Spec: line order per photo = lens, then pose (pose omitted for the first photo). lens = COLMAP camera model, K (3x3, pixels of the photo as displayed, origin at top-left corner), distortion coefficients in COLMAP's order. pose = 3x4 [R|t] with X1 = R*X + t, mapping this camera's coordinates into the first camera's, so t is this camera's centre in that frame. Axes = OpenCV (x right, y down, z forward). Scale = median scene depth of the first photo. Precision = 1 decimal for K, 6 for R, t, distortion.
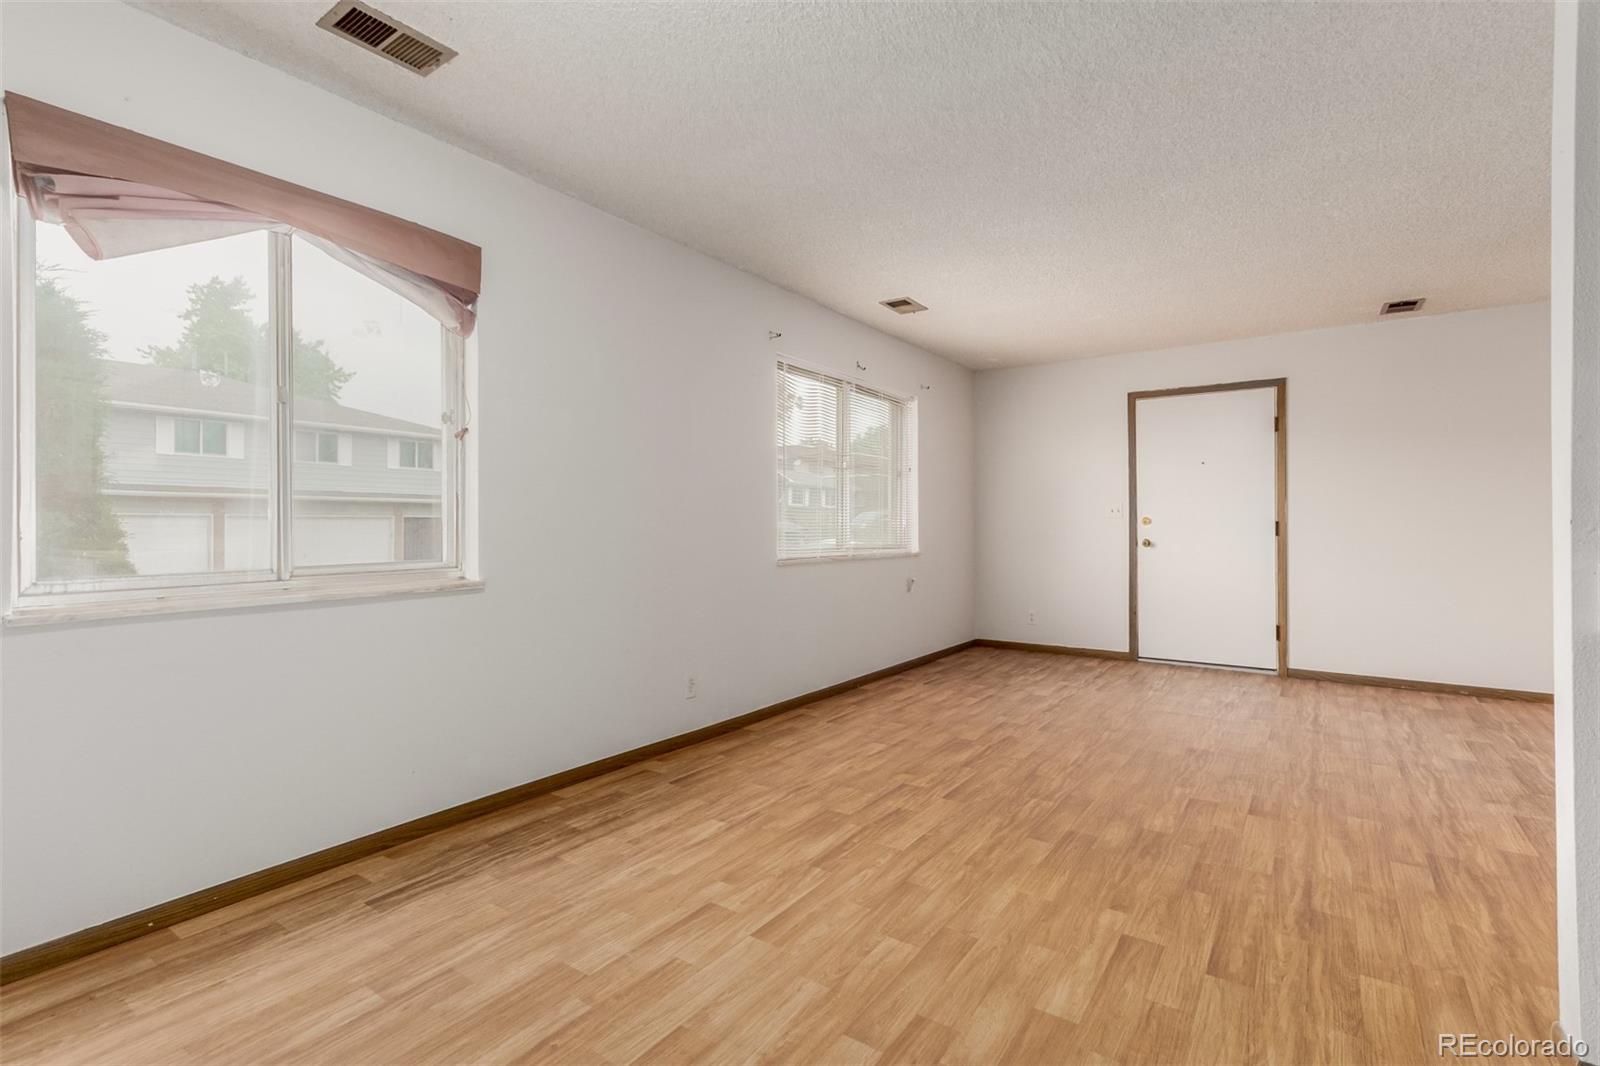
lens RADIAL K [[746.9, 0, 787.4], [0, 746.9, 518.3], [0, 0, 1]] dist [0.002659, 0.000642]
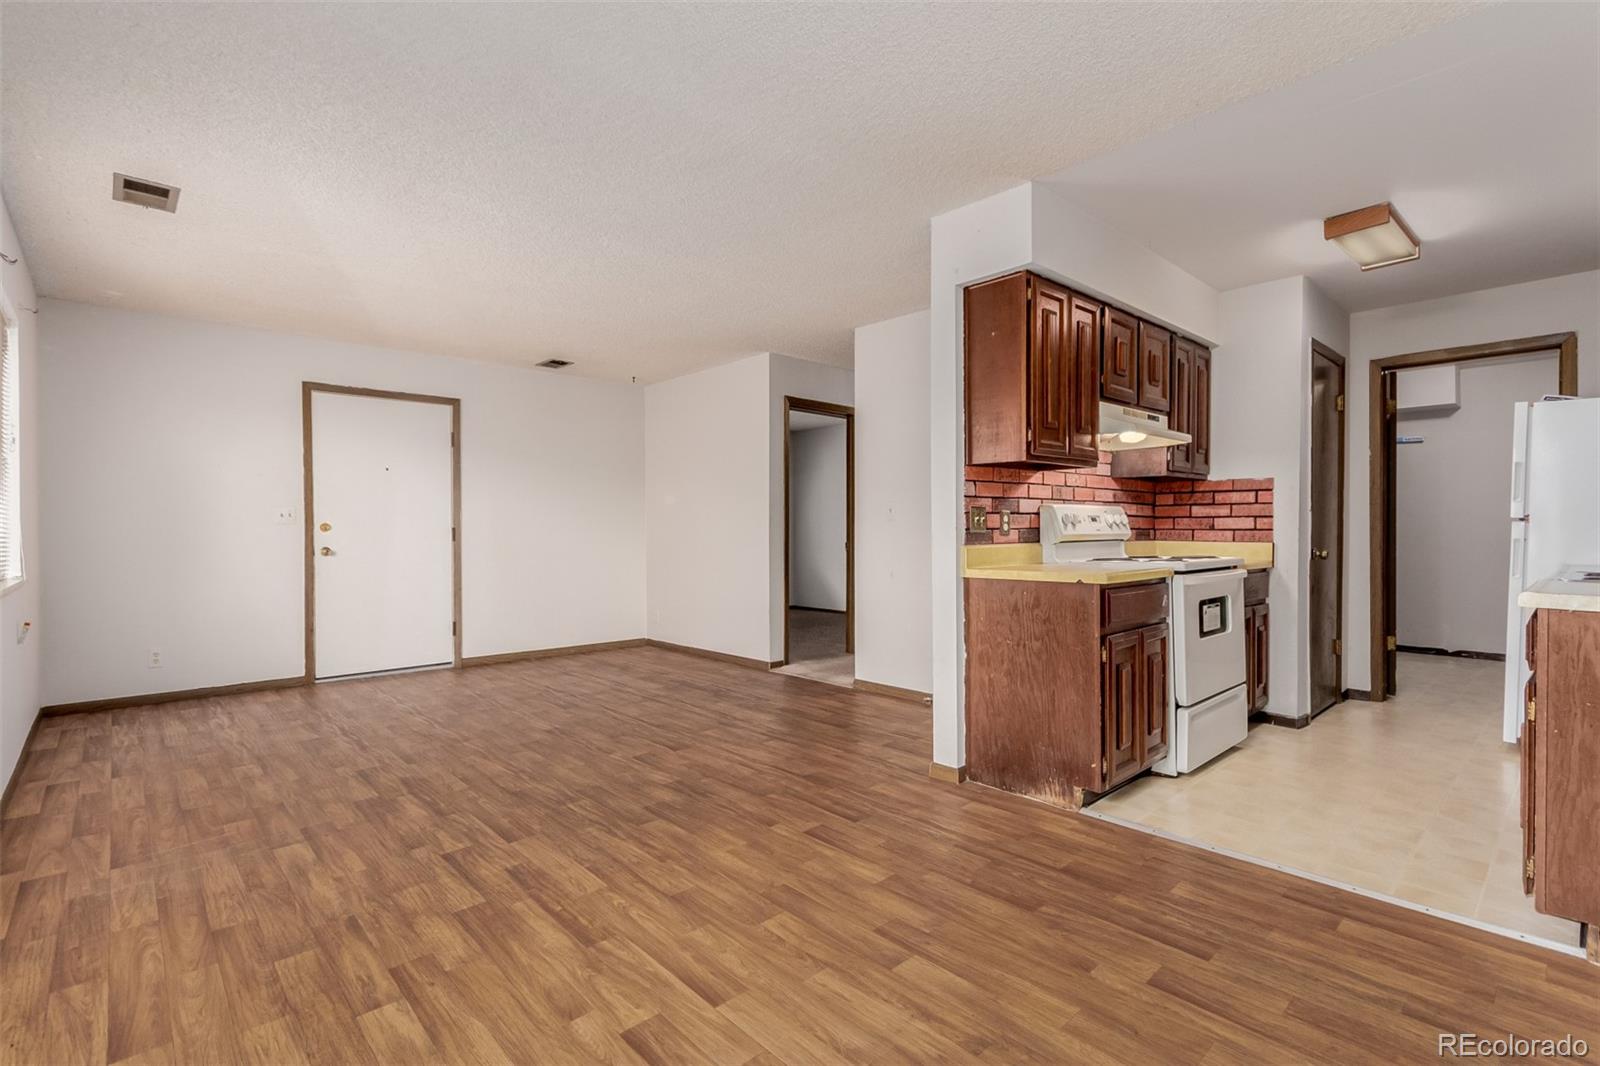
lens RADIAL K [[740.7, 0, 812.2], [0, 740.7, 537.8], [0, 0, 1]] dist [0.005677, 0.000694]
pose [[0.191677, -0.011688, 0.981389, -0.544150], [-0.005846, 0.999898, 0.013050, 0.001853], [-0.981441, -0.008238, 0.191589, 0.458911]]
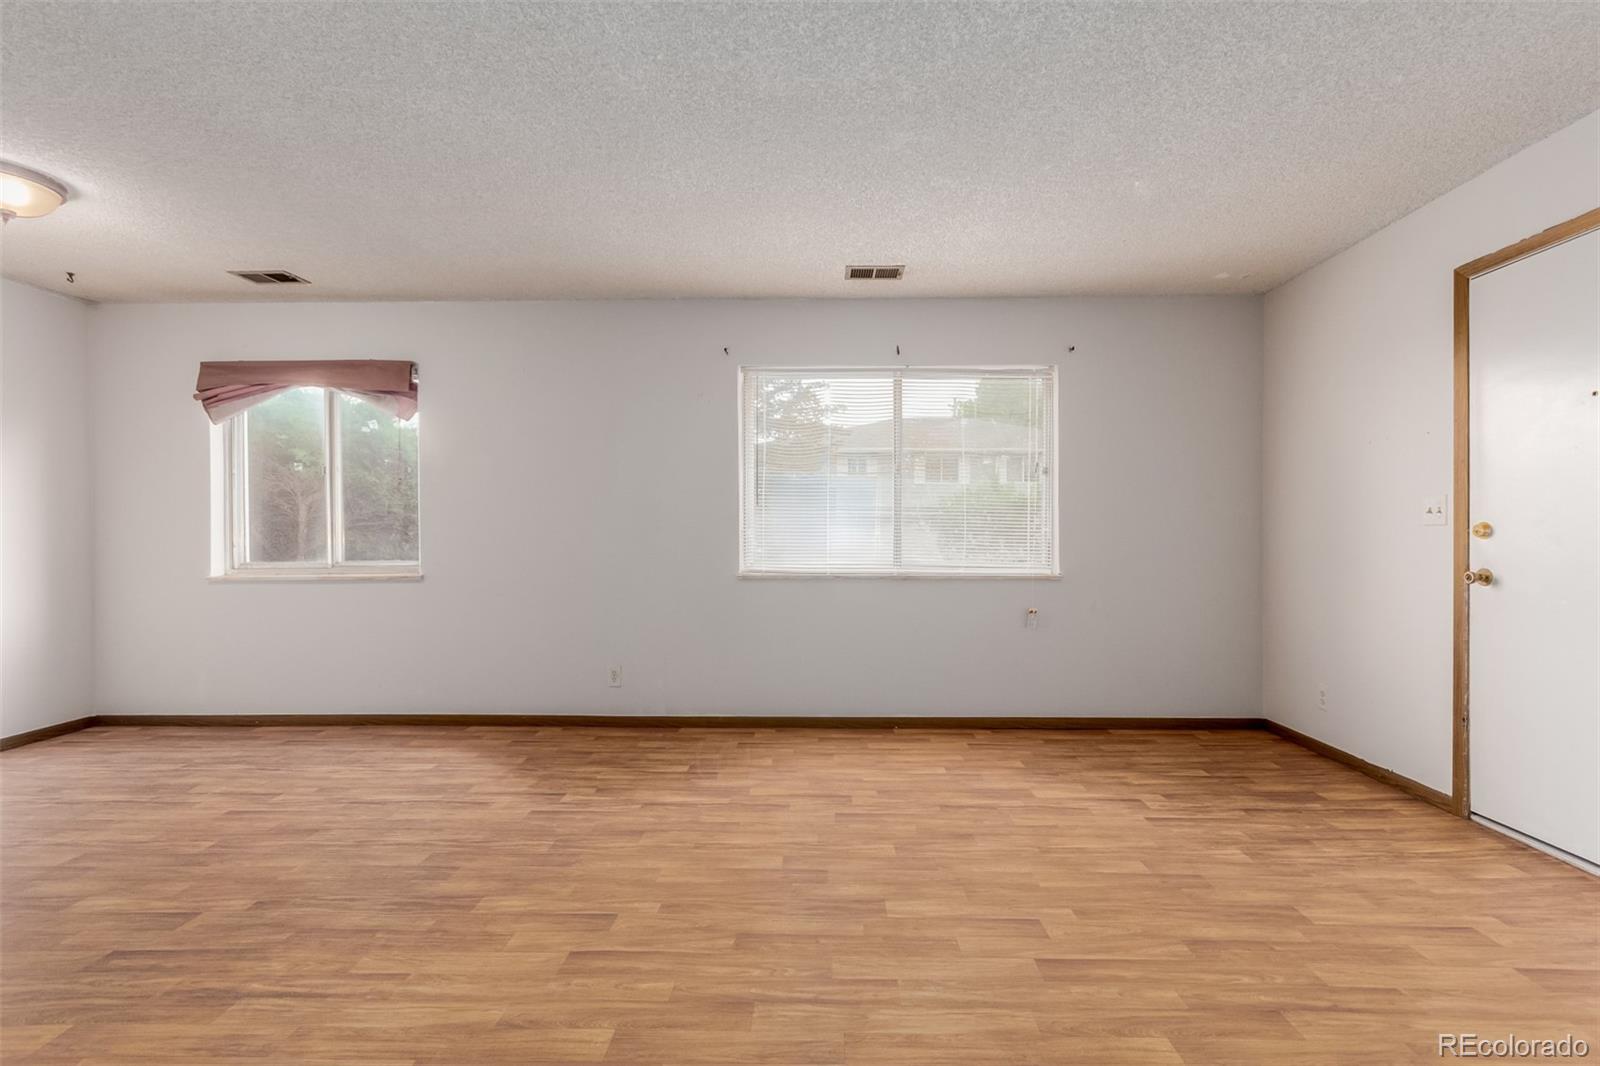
lens RADIAL K [[740.7, 0, 812.2], [0, 740.7, 537.8], [0, 0, 1]] dist [0.005677, 0.000694]
pose [[0.567026, 0.000893, -0.823699, 1.172529], [0.008315, 0.999942, 0.006808, 0.002451], [0.823658, -0.010709, 0.566986, 0.705858]]
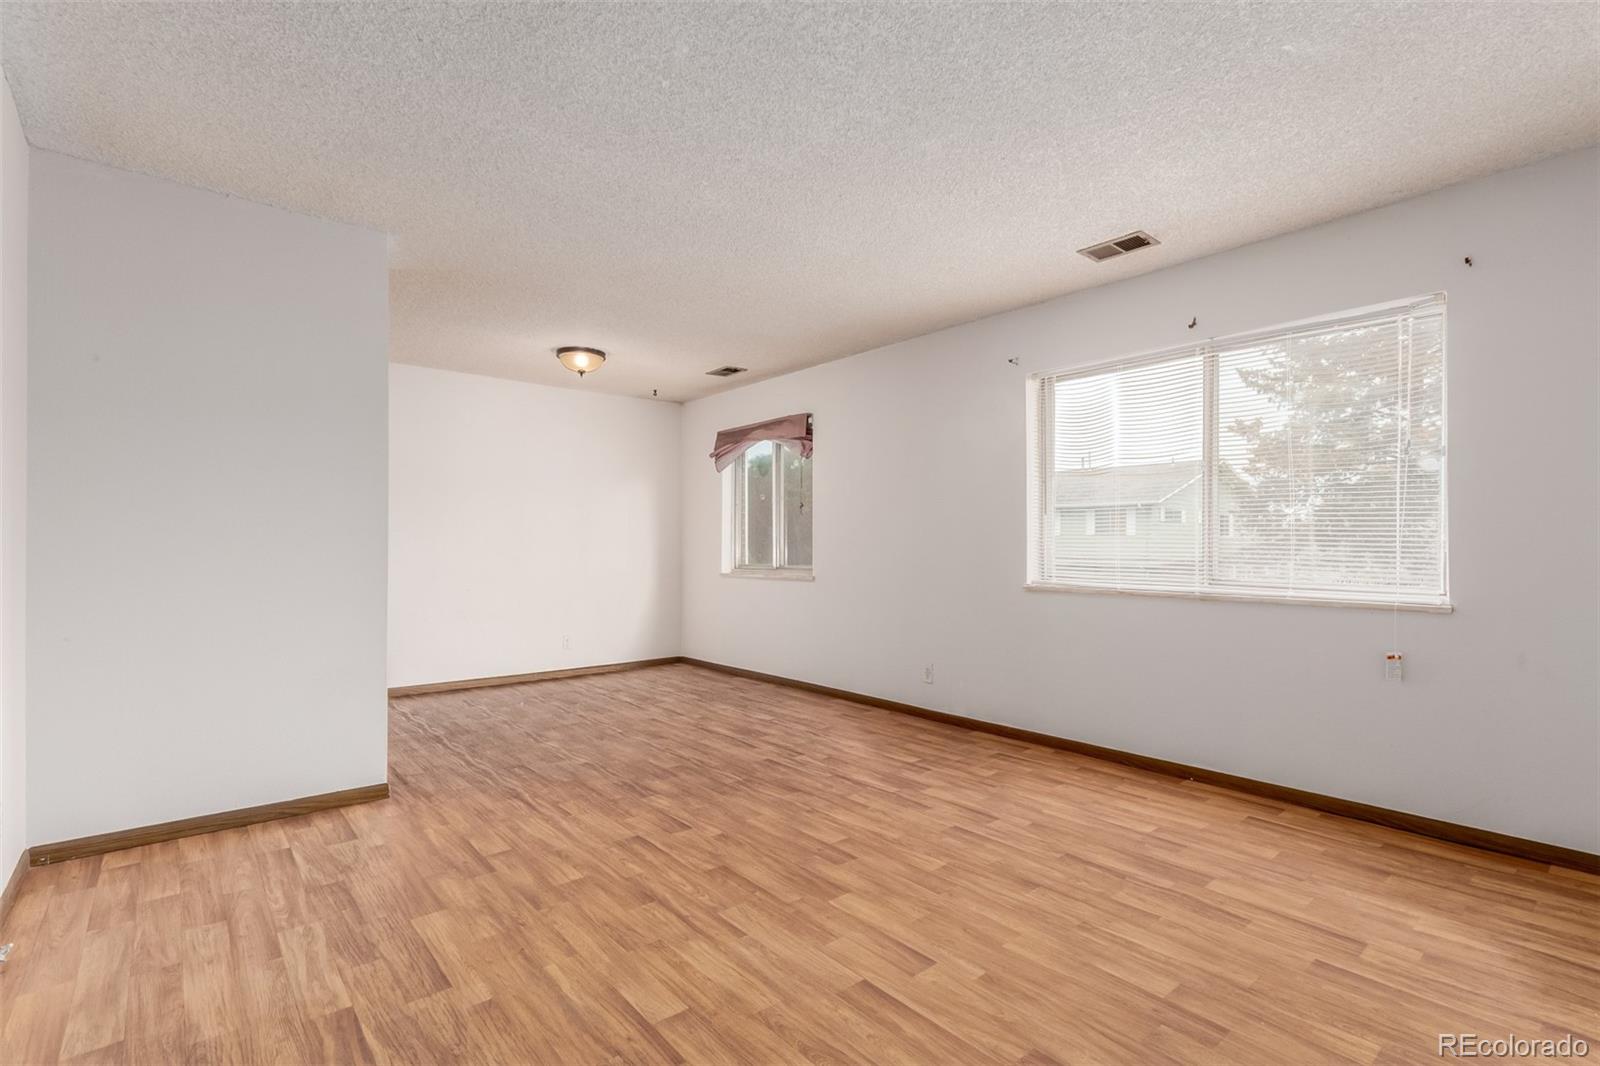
lens RADIAL K [[740.7, 0, 812.2], [0, 740.7, 537.8], [0, 0, 1]] dist [0.005677, 0.000694]
pose [[-0.234966, -0.013294, -0.971913, 1.366671], [0.006368, 0.999864, -0.015216, 0.009575], [0.971983, -0.009765, -0.234850, 1.304361]]
